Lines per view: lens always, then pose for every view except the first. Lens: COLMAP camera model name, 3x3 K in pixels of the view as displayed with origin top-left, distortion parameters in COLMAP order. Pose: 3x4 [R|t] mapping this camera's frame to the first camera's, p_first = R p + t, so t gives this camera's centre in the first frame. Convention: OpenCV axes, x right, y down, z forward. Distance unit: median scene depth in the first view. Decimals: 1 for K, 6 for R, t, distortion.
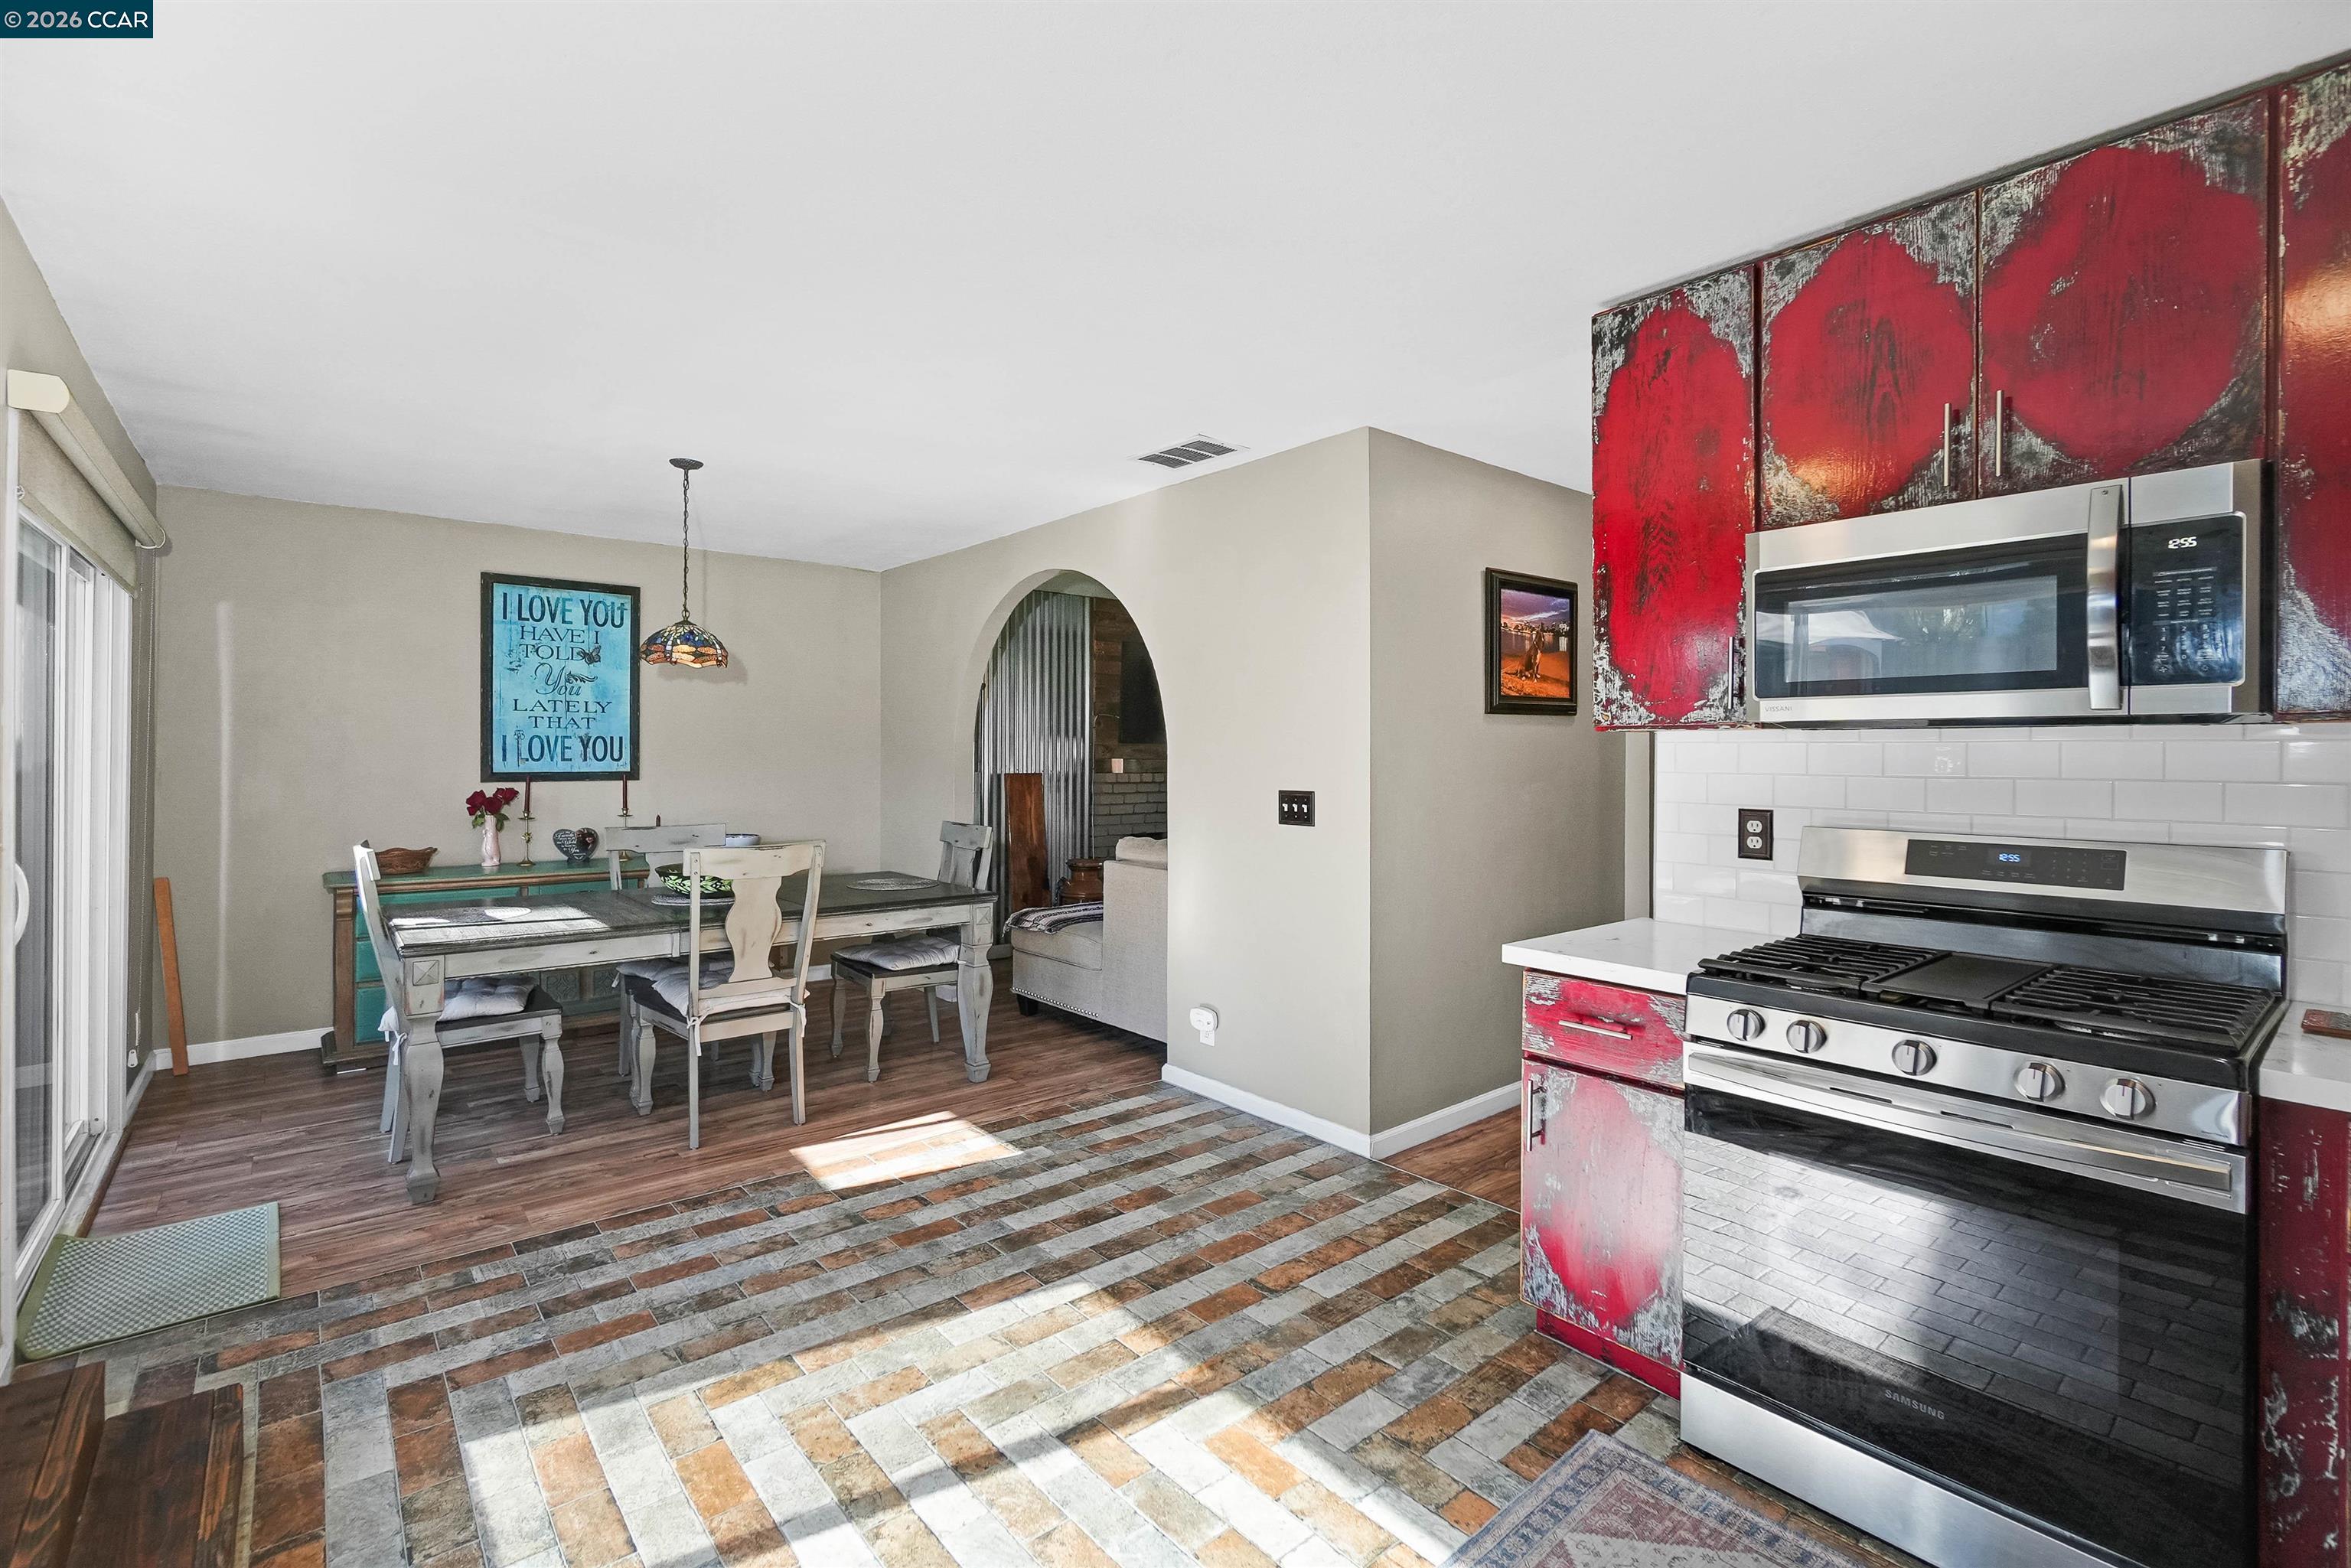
lens RADIAL K [[1045.4, 0, 1162.7], [0, 1045.4, 754.6], [0, 0, 1]] dist [-0.020227, 0.009077]
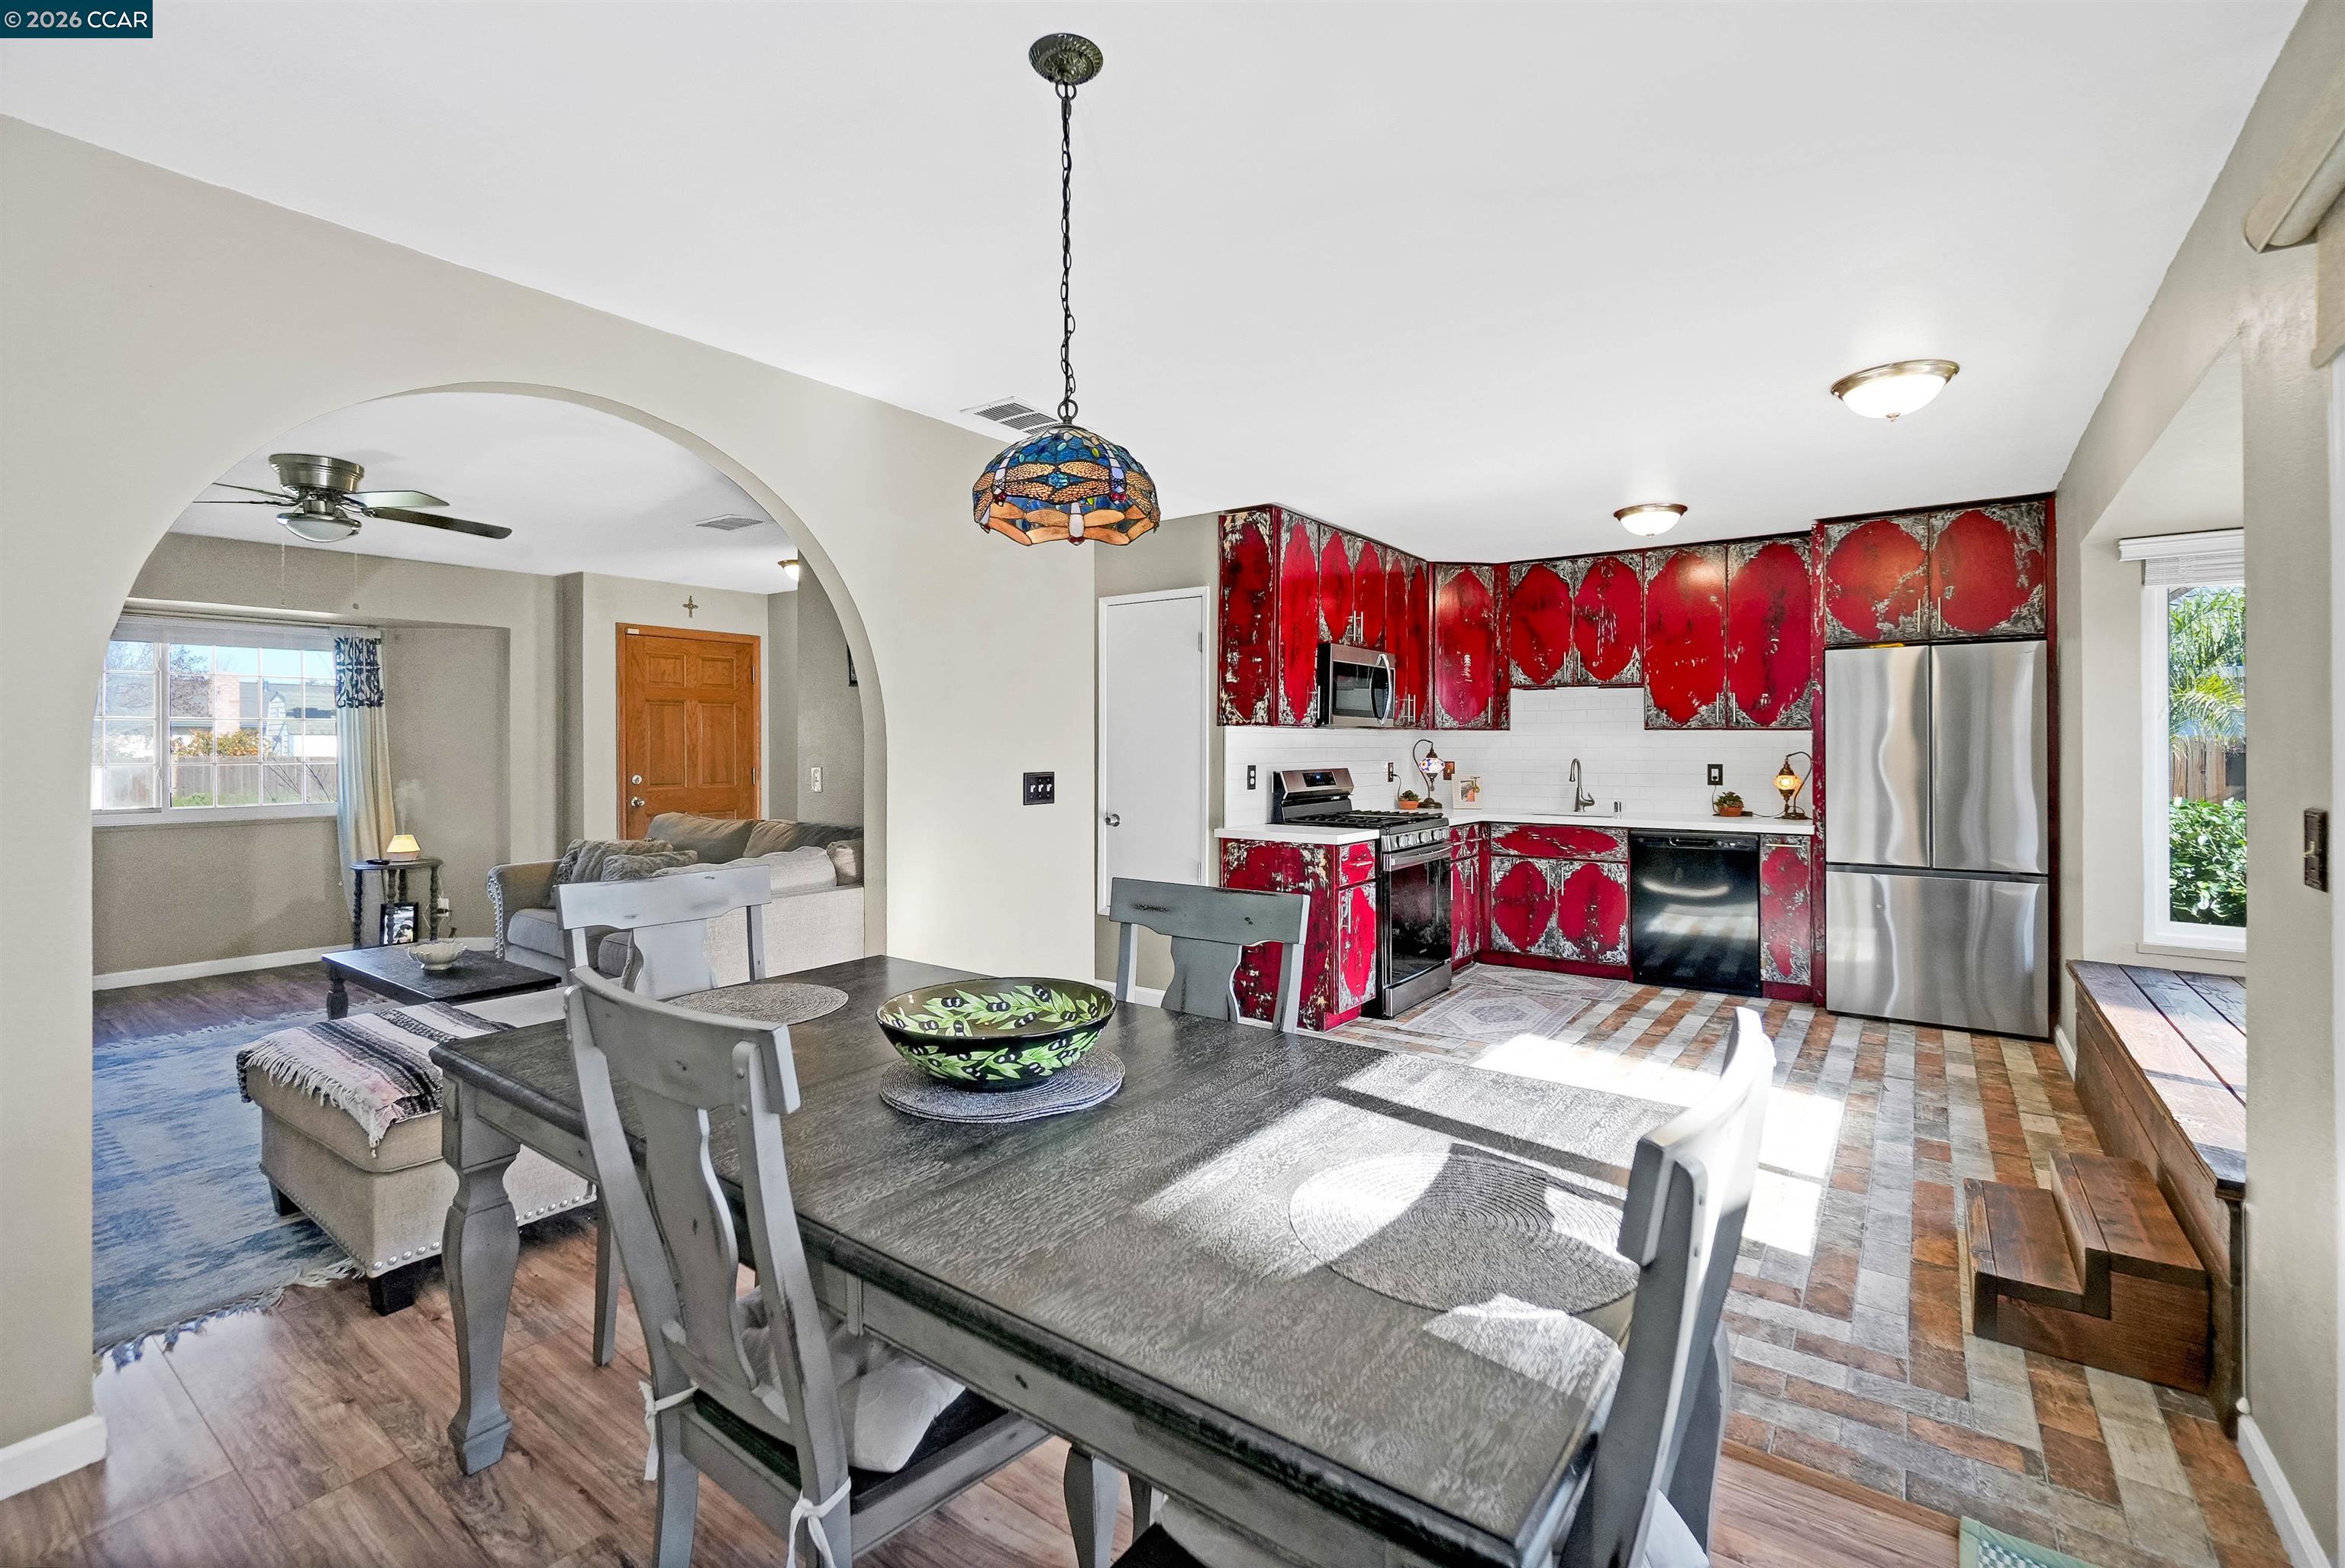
lens RADIAL K [[1020.3, 0, 1168.0], [0, 1020.3, 764.3], [0, 0, 1]] dist [-0.020340, 0.008309]
pose [[-0.233351, -0.023407, 0.972111, -1.059985], [0.002859, 0.999689, 0.024757, 0.001140], [-0.972388, 0.008556, -0.233212, 1.285572]]
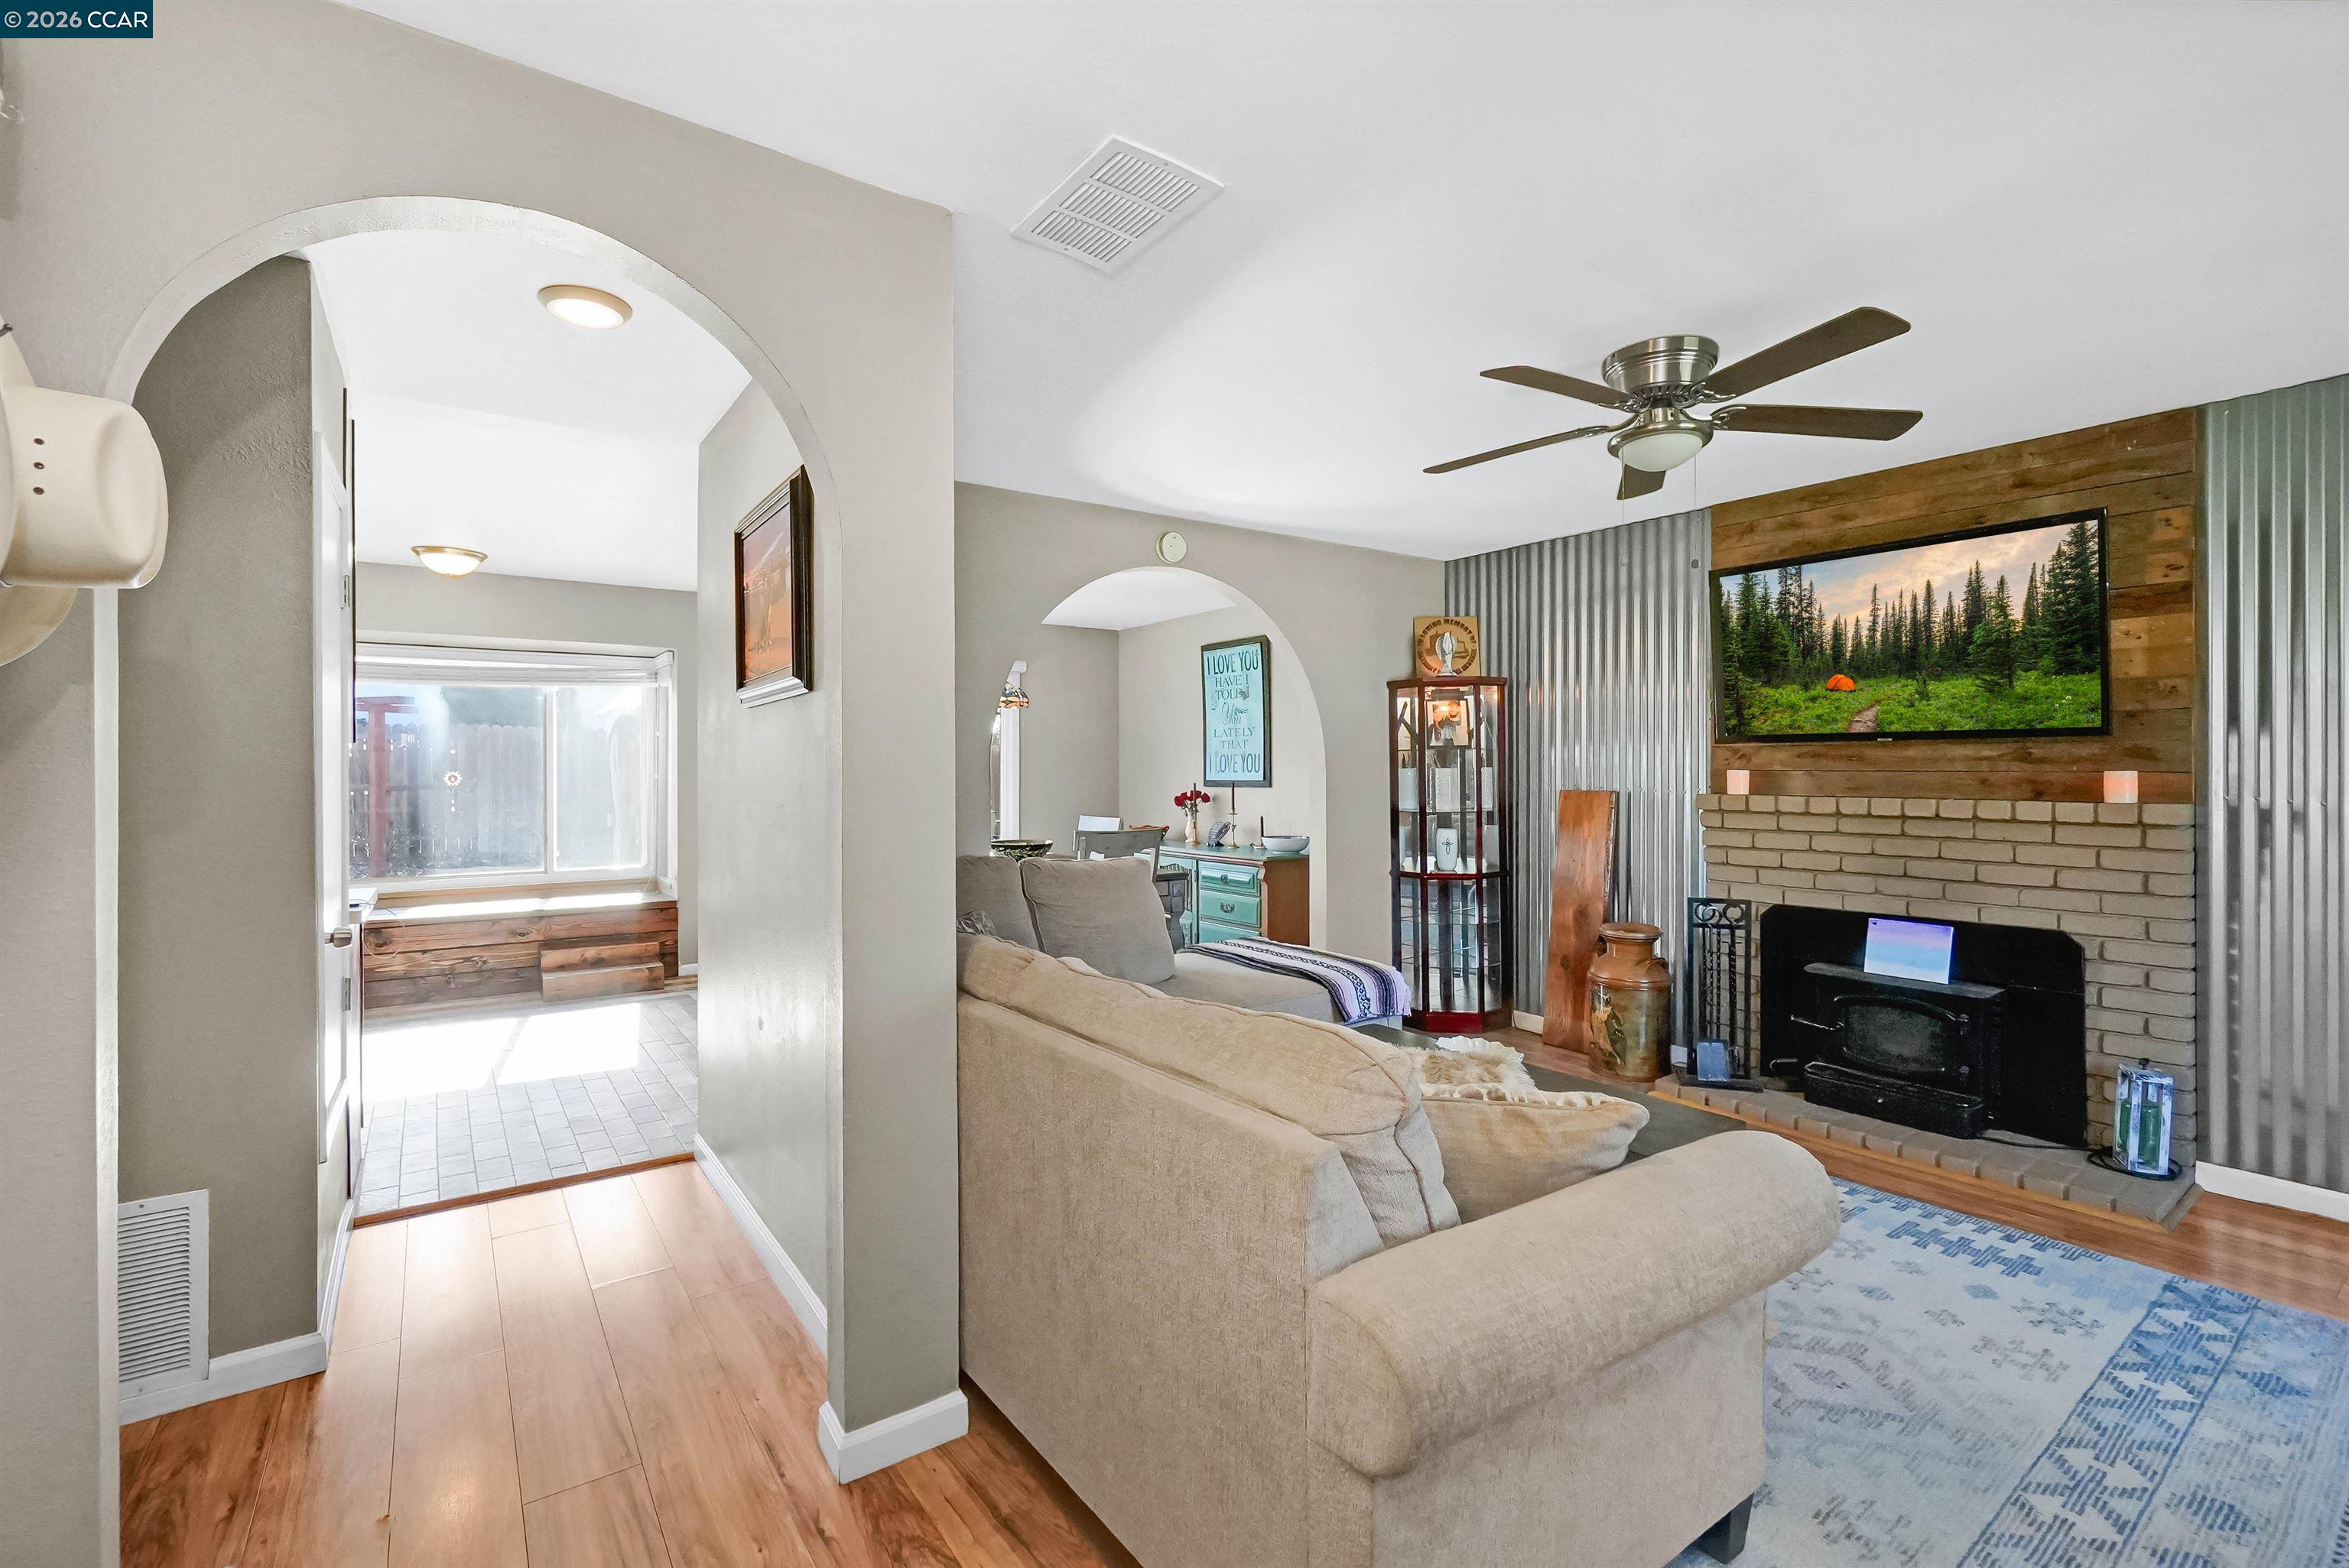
lens RADIAL K [[1021.9, 0, 1170.0], [0, 1021.9, 764.3], [0, 0, 1]] dist [-0.020340, 0.008309]
pose [[-0.072308, -0.011997, -0.997310, 1.246729], [-0.001740, 0.999928, -0.011902, 0.018222], [0.997381, 0.000874, -0.072323, 1.644223]]
